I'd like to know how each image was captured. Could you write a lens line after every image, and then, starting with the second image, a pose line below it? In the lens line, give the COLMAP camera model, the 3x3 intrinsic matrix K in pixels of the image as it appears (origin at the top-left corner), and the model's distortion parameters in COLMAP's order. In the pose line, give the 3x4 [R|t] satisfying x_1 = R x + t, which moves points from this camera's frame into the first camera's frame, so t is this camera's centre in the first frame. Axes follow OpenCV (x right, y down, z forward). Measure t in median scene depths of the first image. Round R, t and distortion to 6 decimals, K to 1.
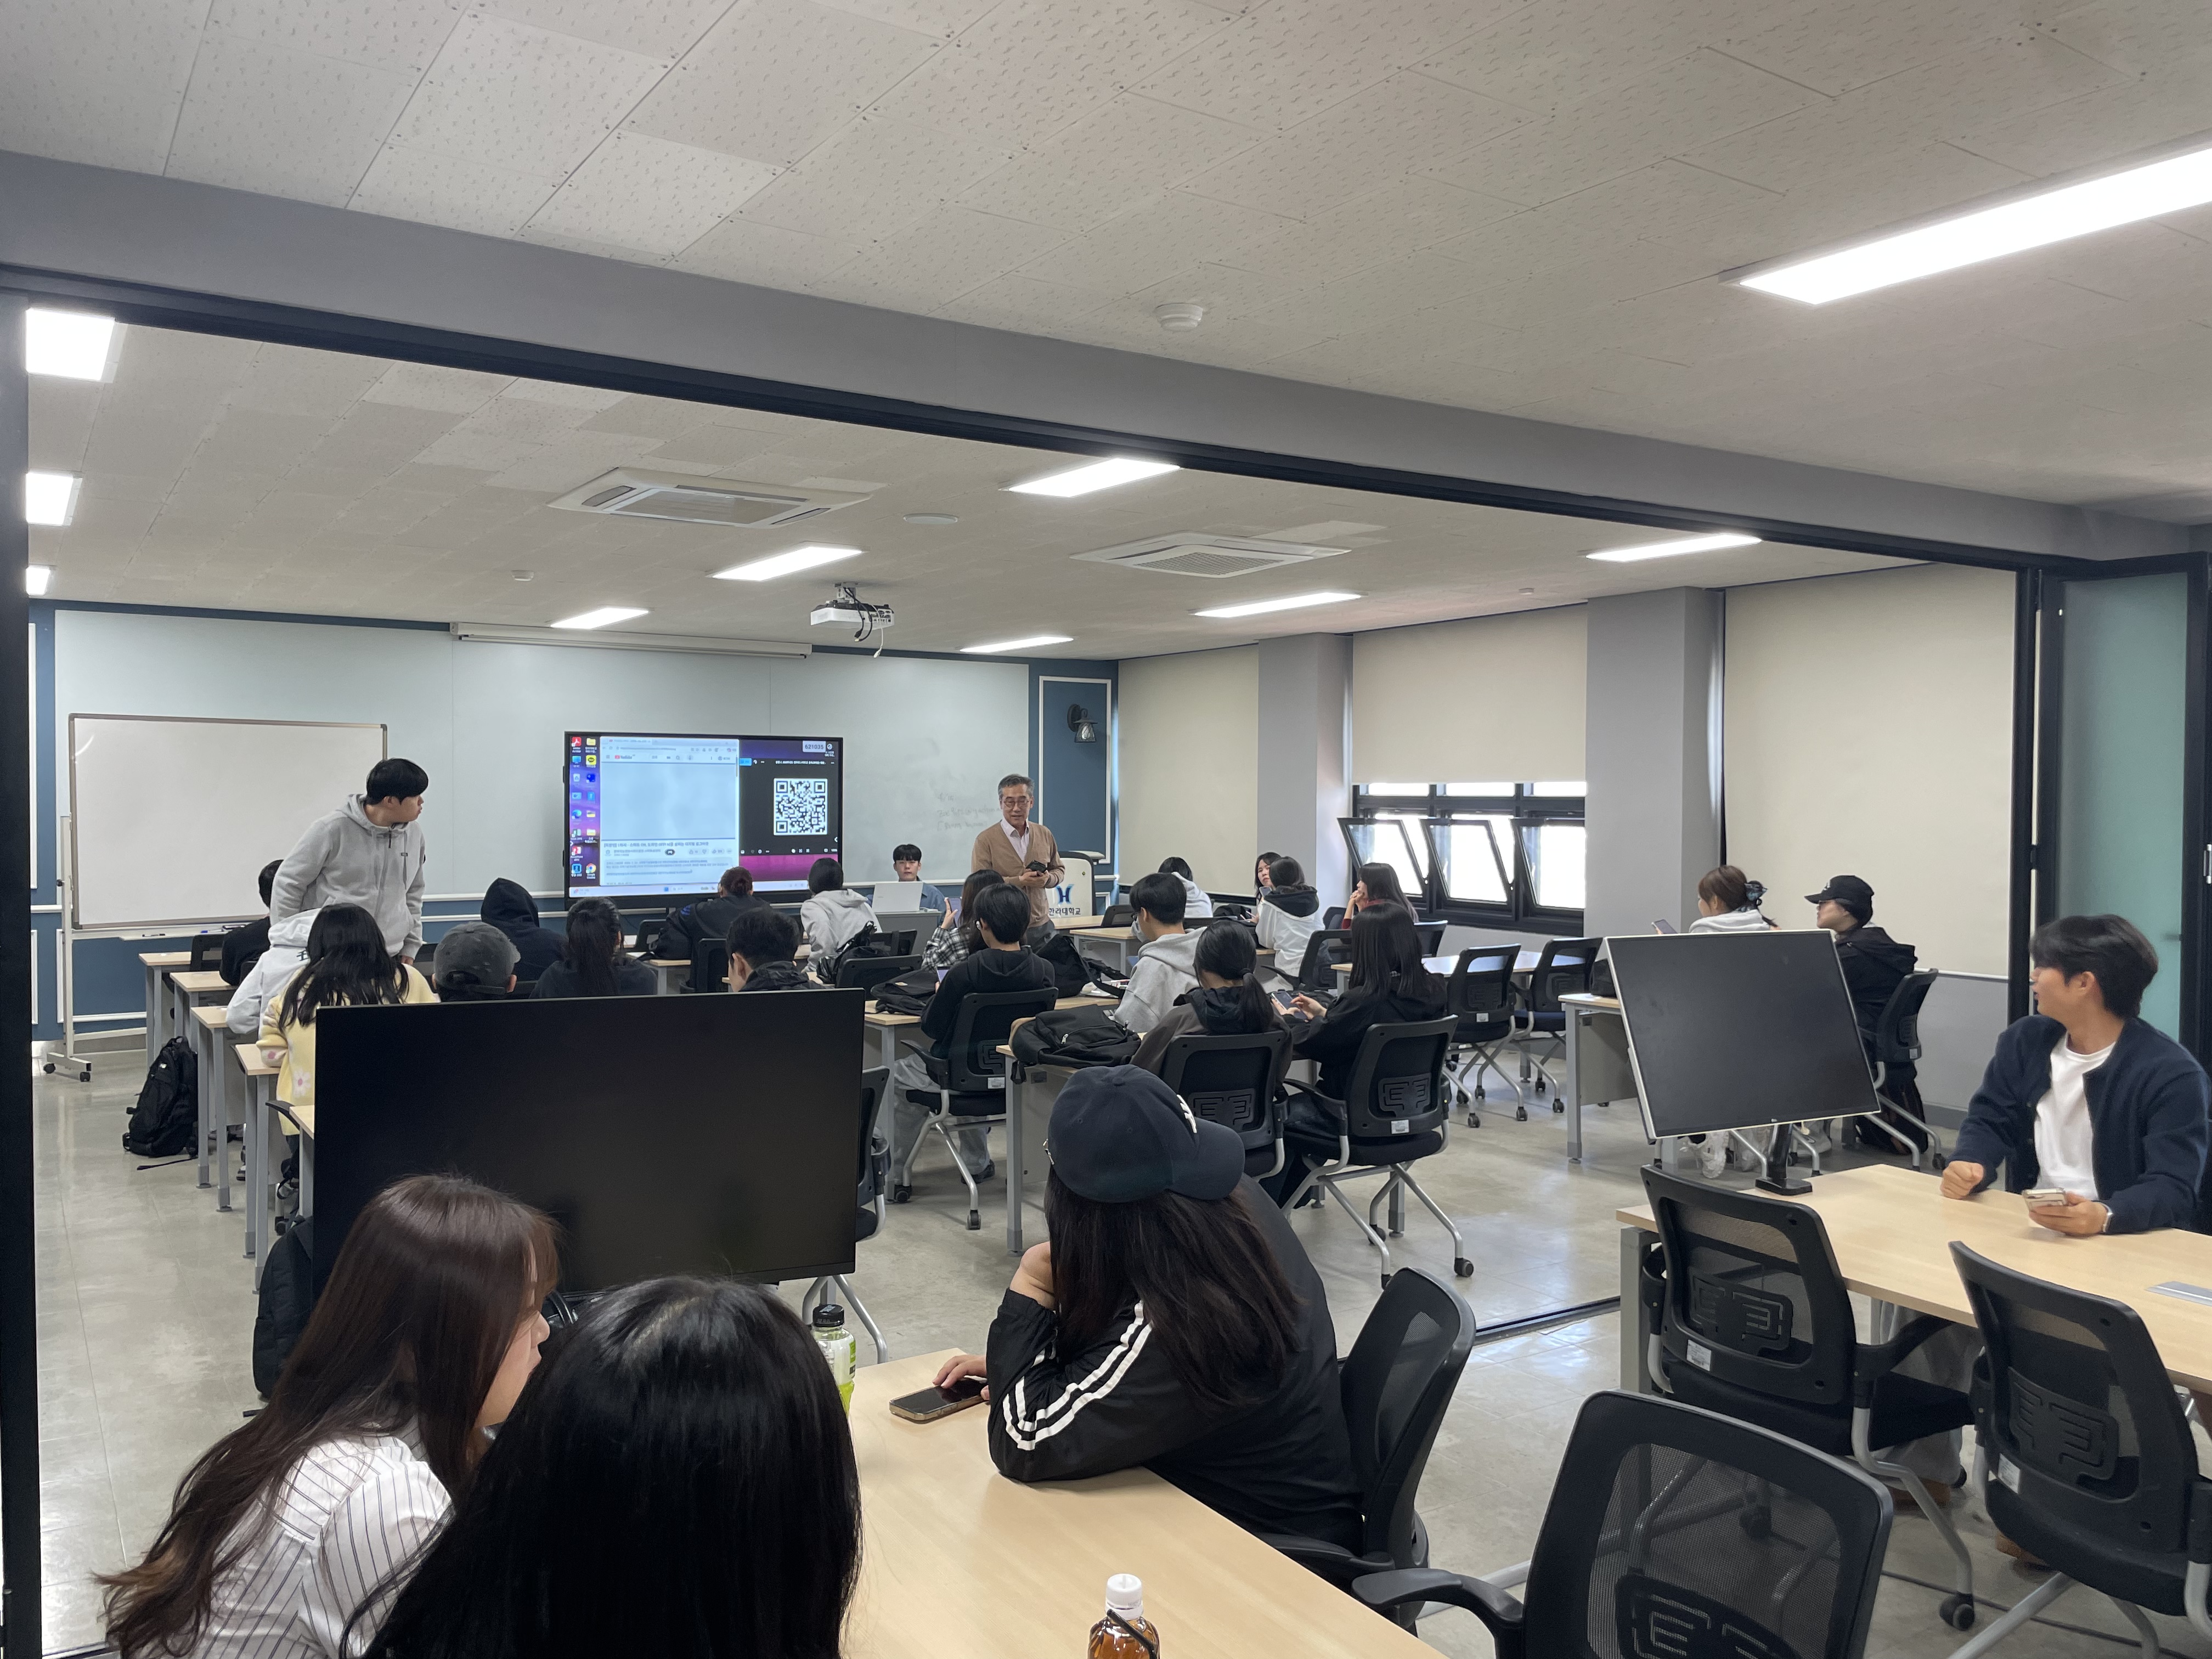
lens RADIAL K [[1684.6, 0, 1158.5], [0, 1684.6, 800.2], [0, 0, 1]] dist [0.043519, -0.032316]
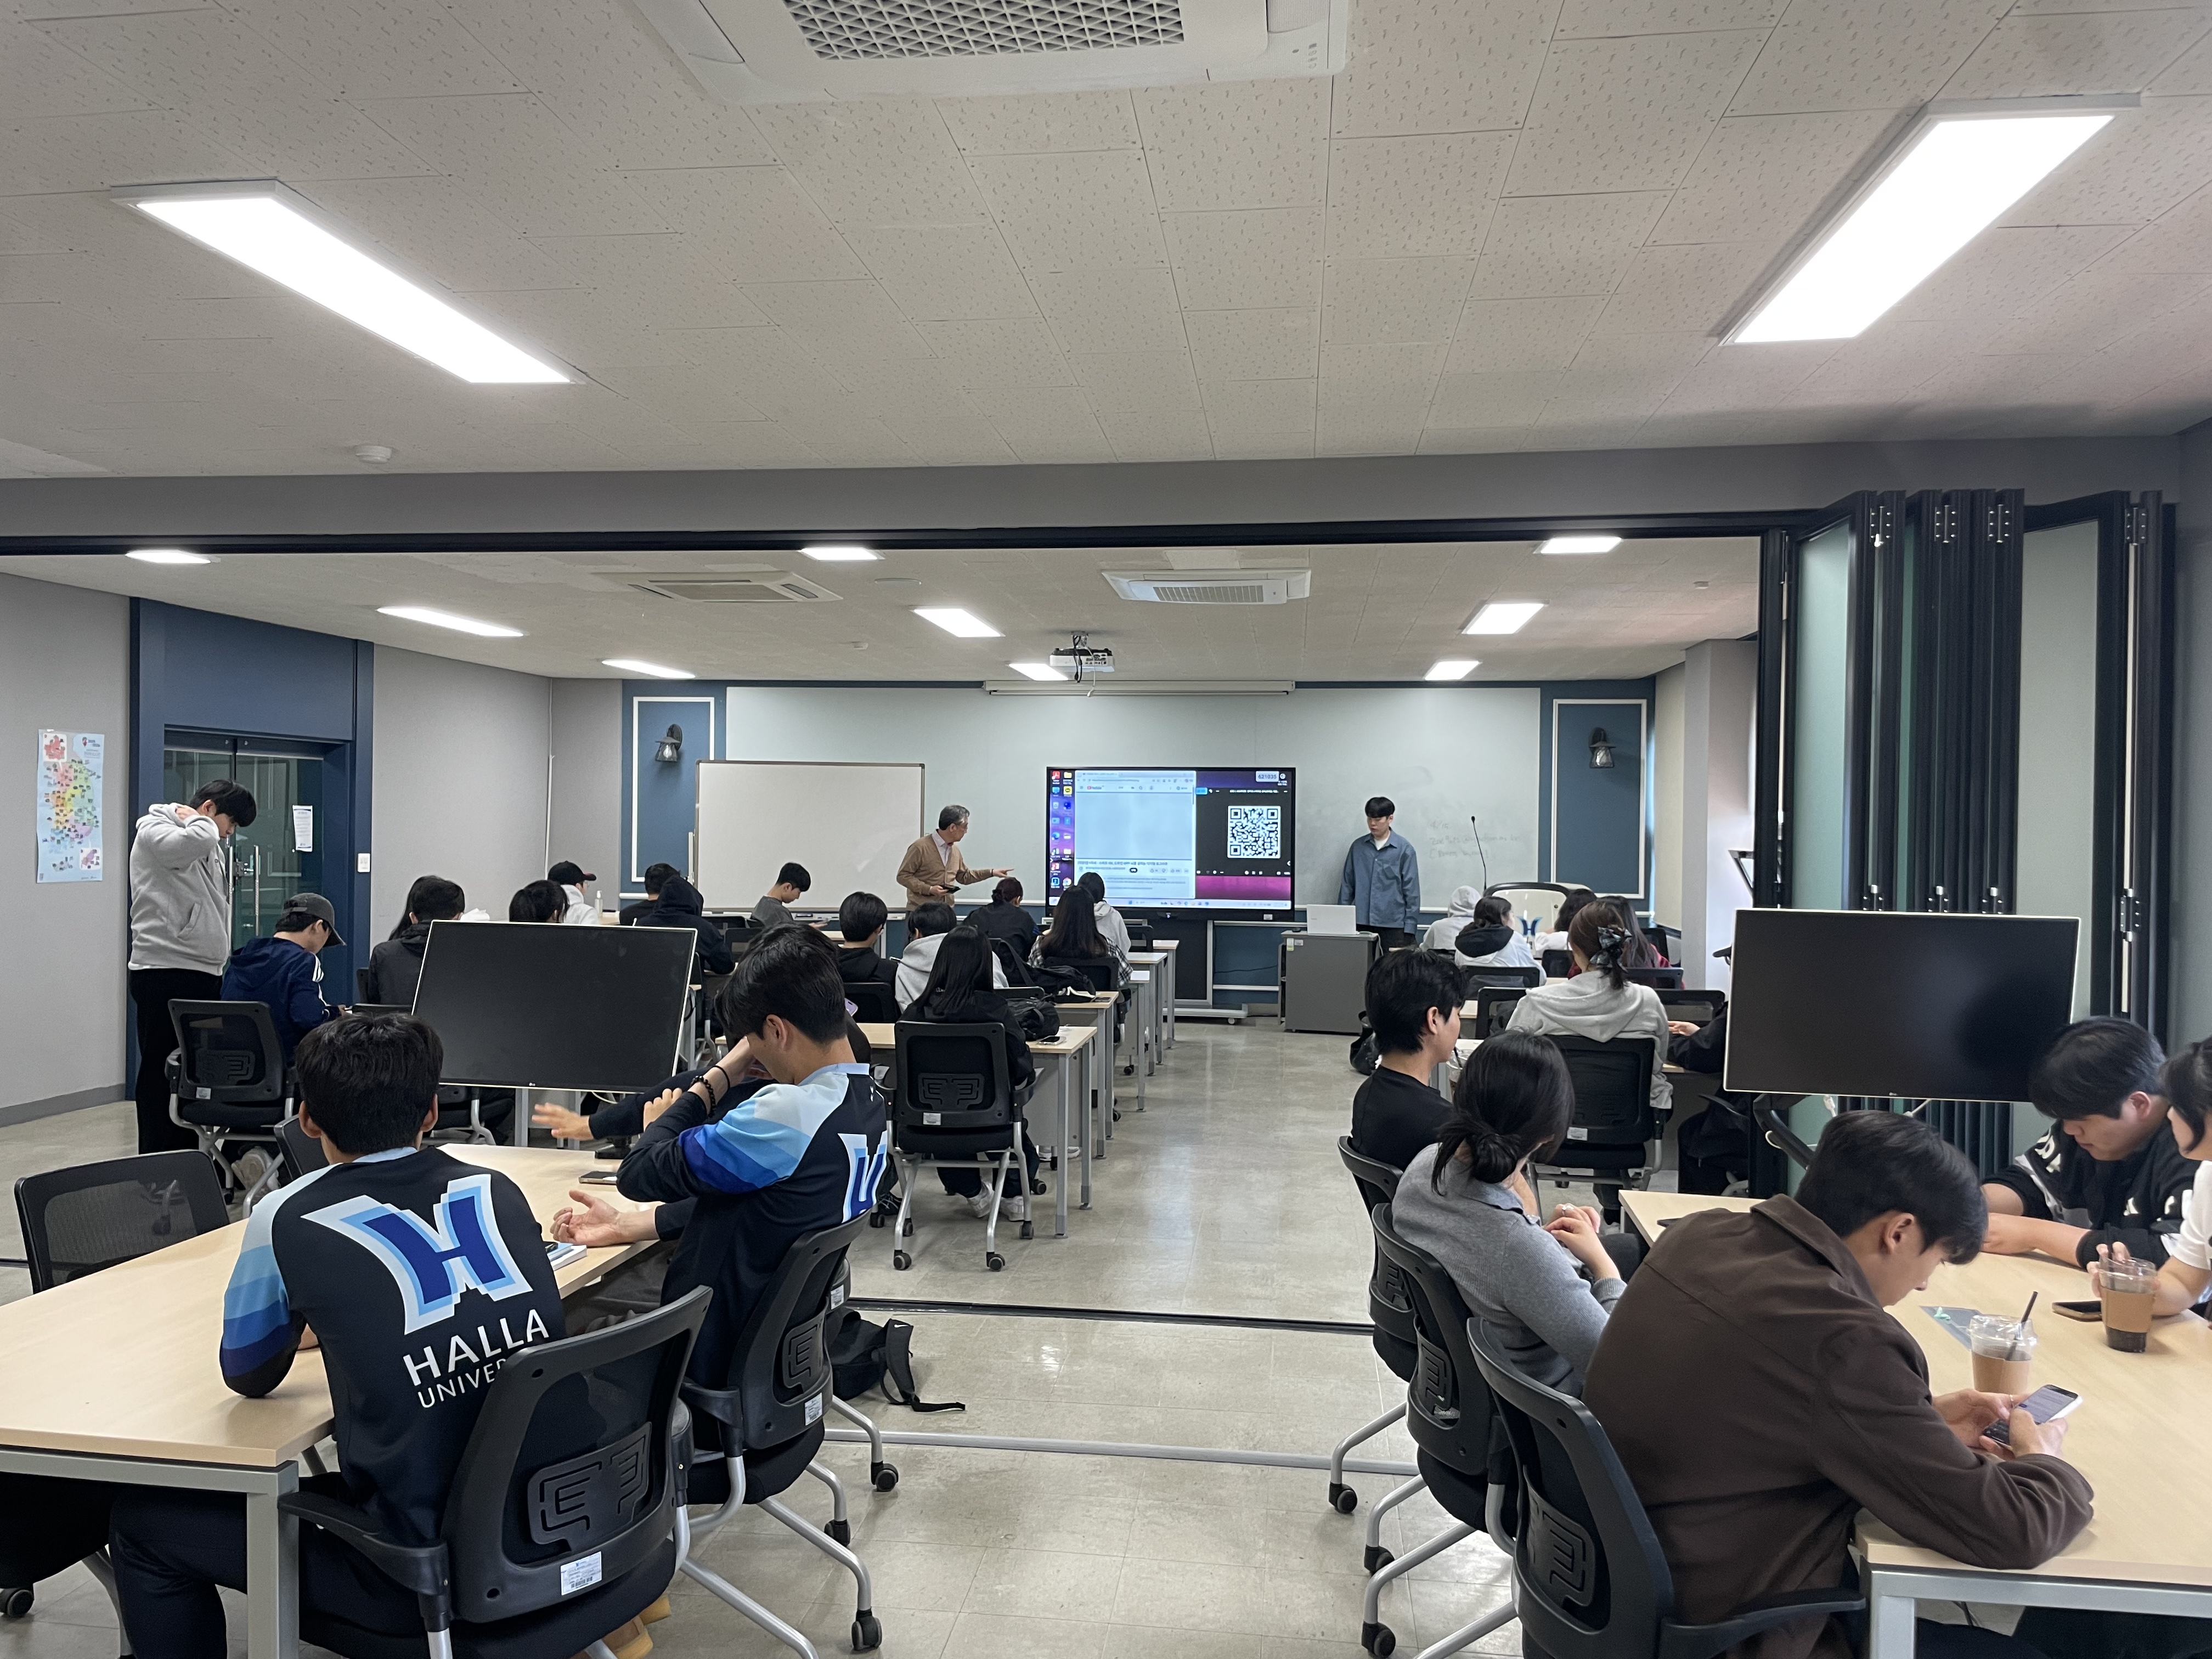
lens RADIAL K [[1684.6, 0, 1111.9], [0, 1684.6, 844.8], [0, 0, 1]] dist [0.043519, -0.032316]
pose [[0.754307, 0.016067, -0.656325, 0.441740], [-0.009557, 0.999863, 0.013494, -0.001774], [0.656452, -0.003906, 0.754357, 0.128731]]
